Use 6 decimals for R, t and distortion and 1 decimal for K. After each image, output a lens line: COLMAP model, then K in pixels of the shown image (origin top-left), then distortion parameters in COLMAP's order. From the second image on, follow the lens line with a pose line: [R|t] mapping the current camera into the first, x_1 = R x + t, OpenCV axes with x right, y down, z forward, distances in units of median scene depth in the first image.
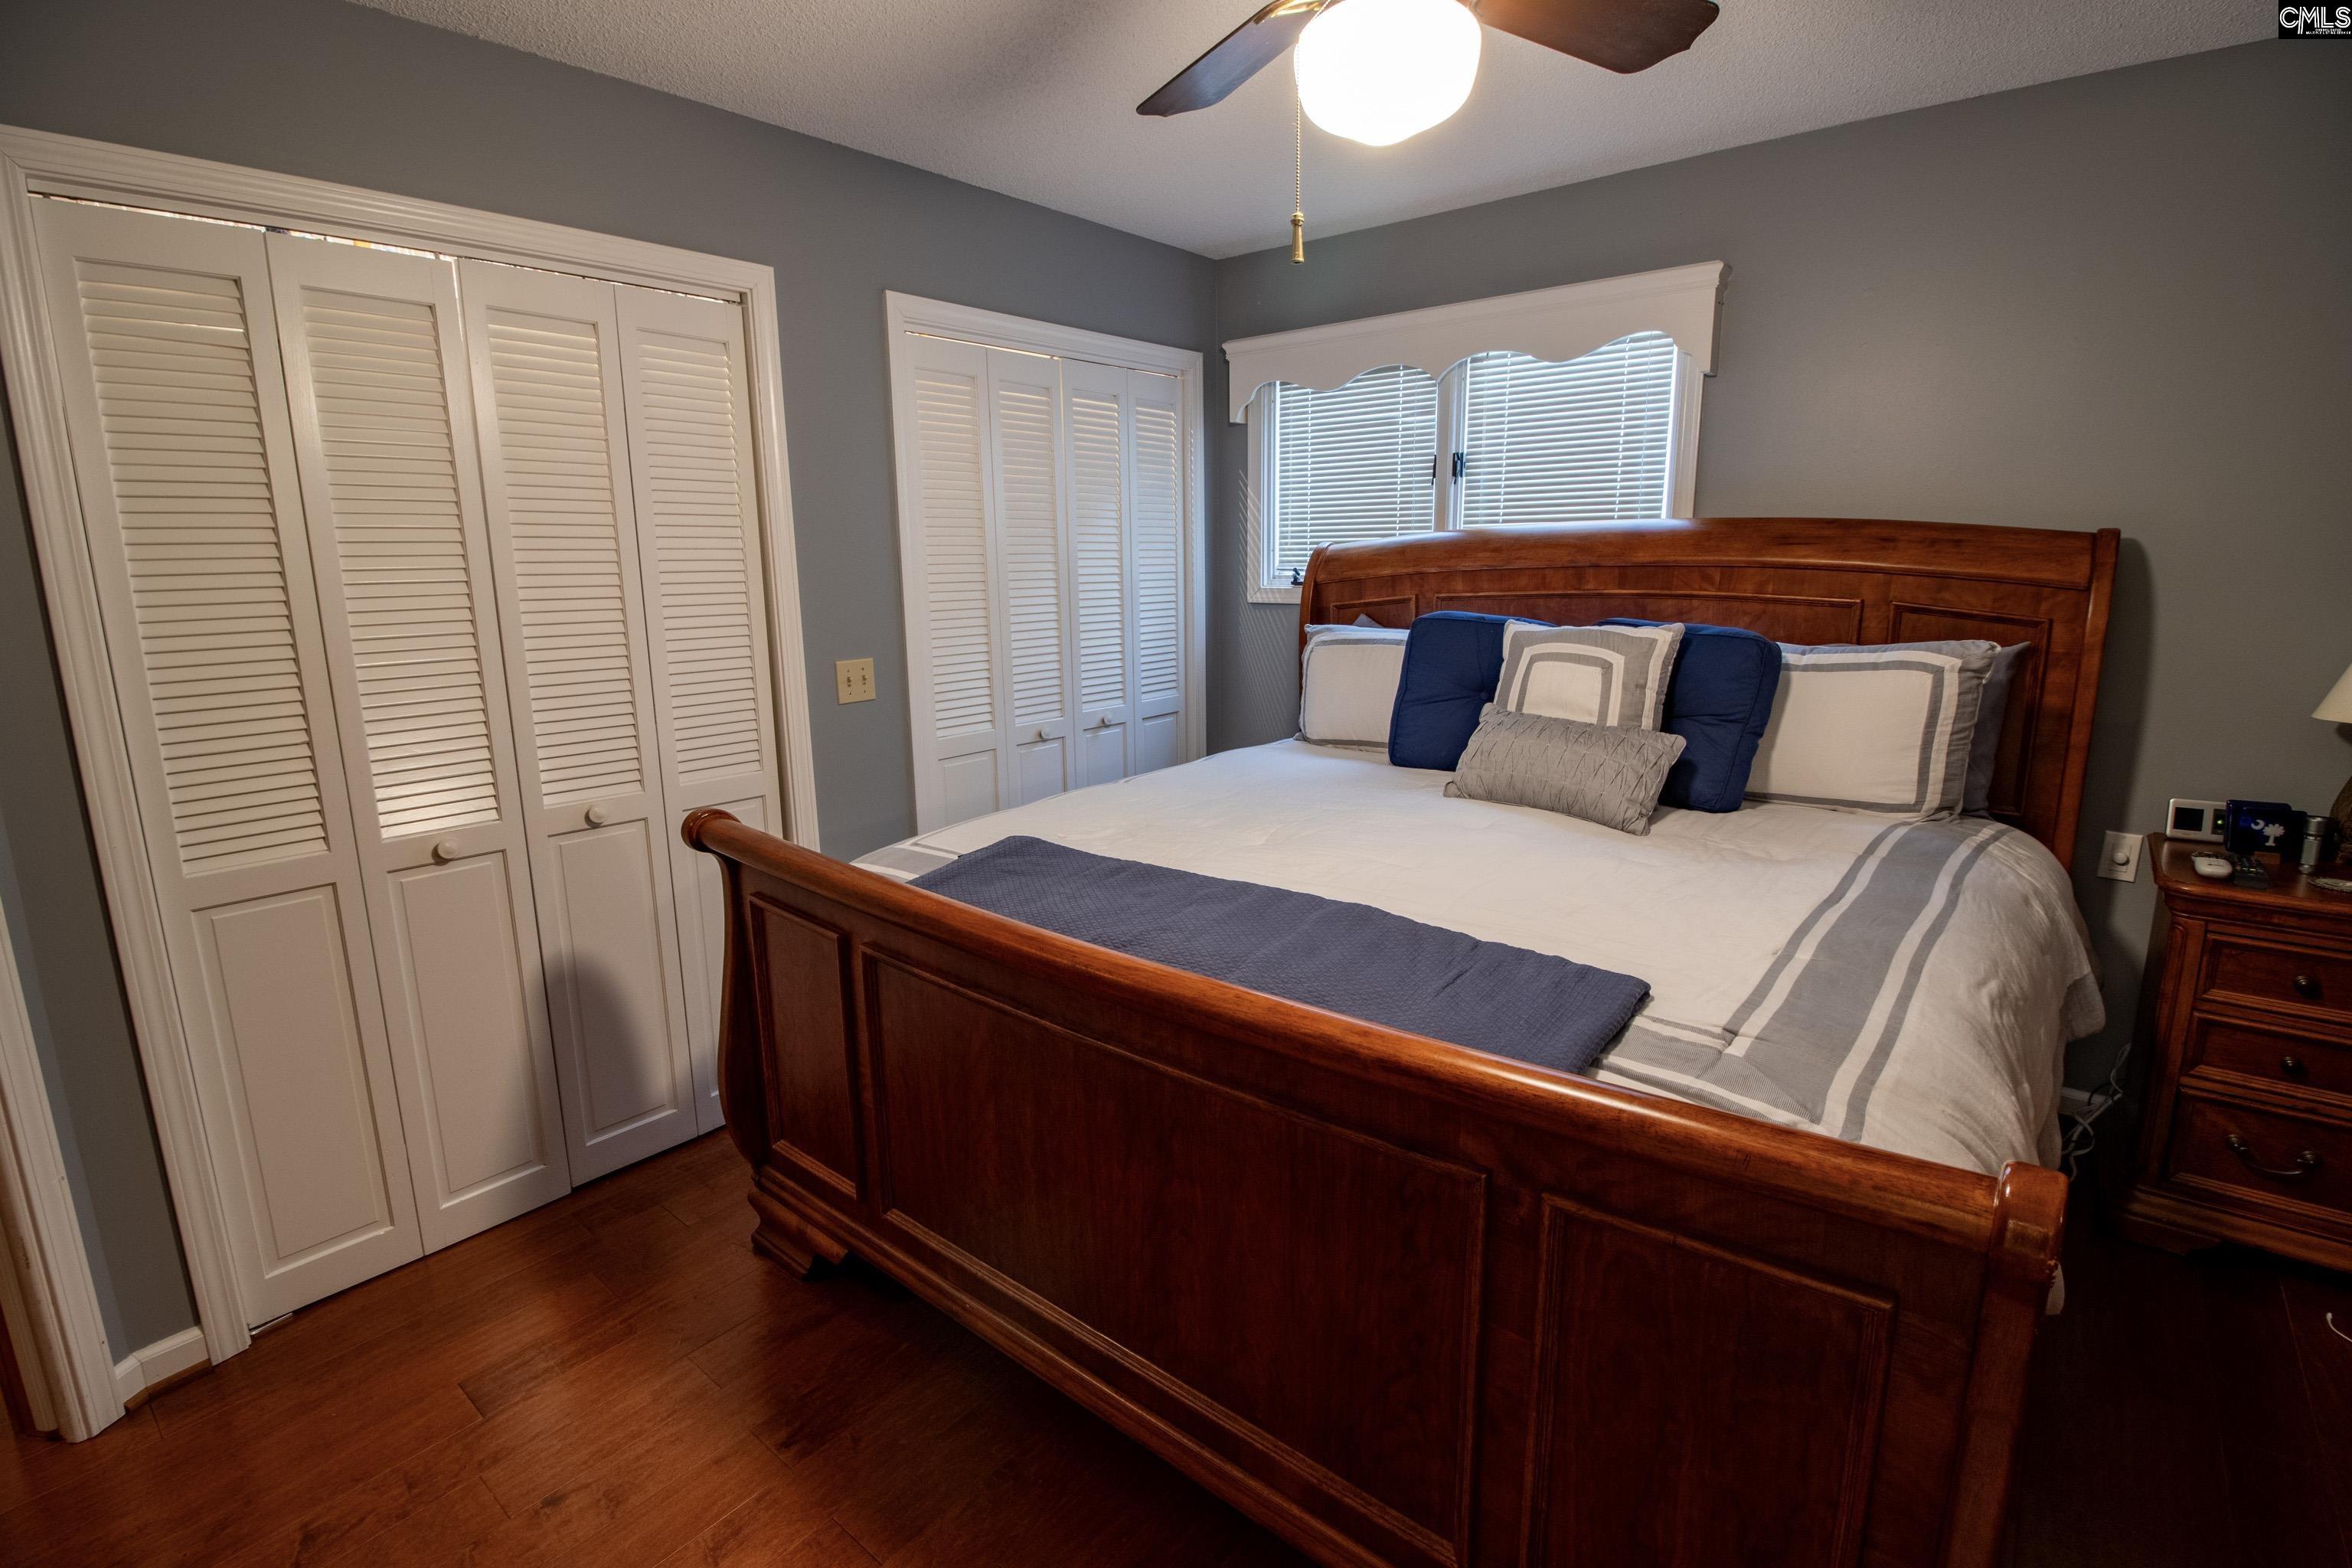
lens RADIAL K [[1088.5, 0, 1164.9], [0, 1088.5, 769.2], [0, 0, 1]] dist [0.000400, -0.012222]
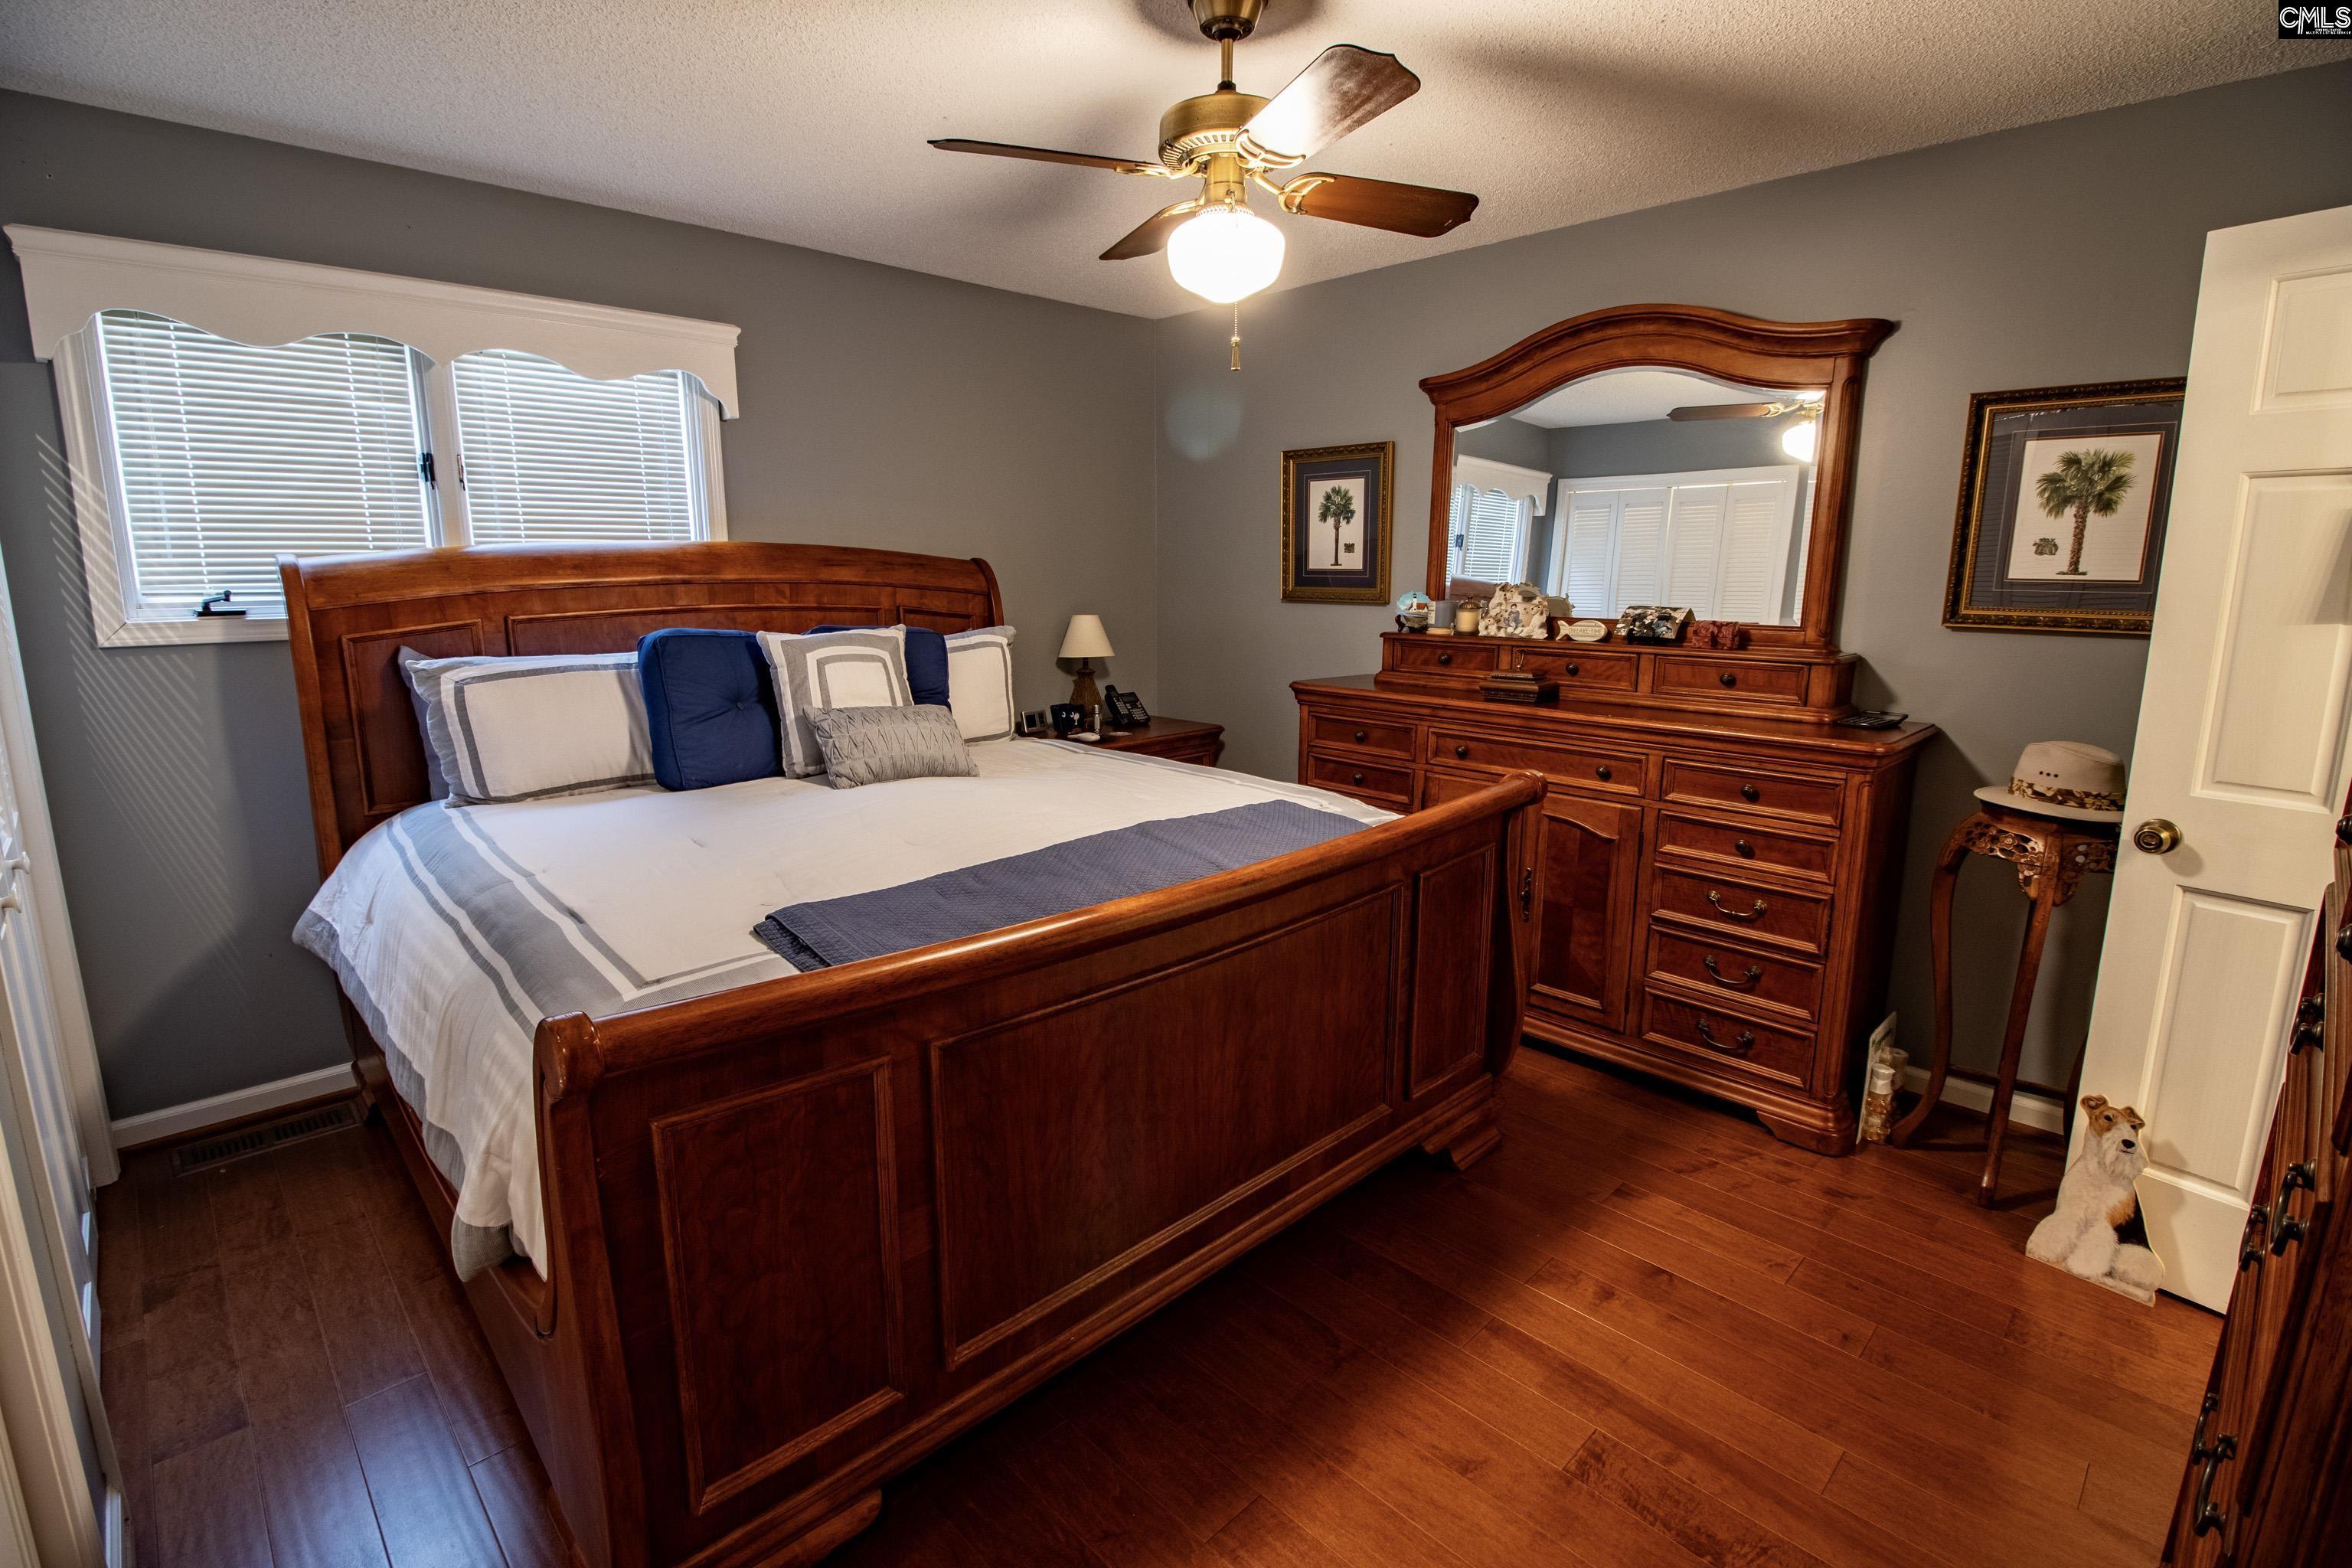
lens RADIAL K [[1088.5, 0, 1164.9], [0, 1088.5, 769.2], [0, 0, 1]] dist [0.000400, -0.012222]
pose [[0.111511, -0.168646, 0.979349, -0.676716], [0.193142, 0.970381, 0.145110, -0.079258], [-0.974814, 0.172972, 0.140780, 0.457219]]
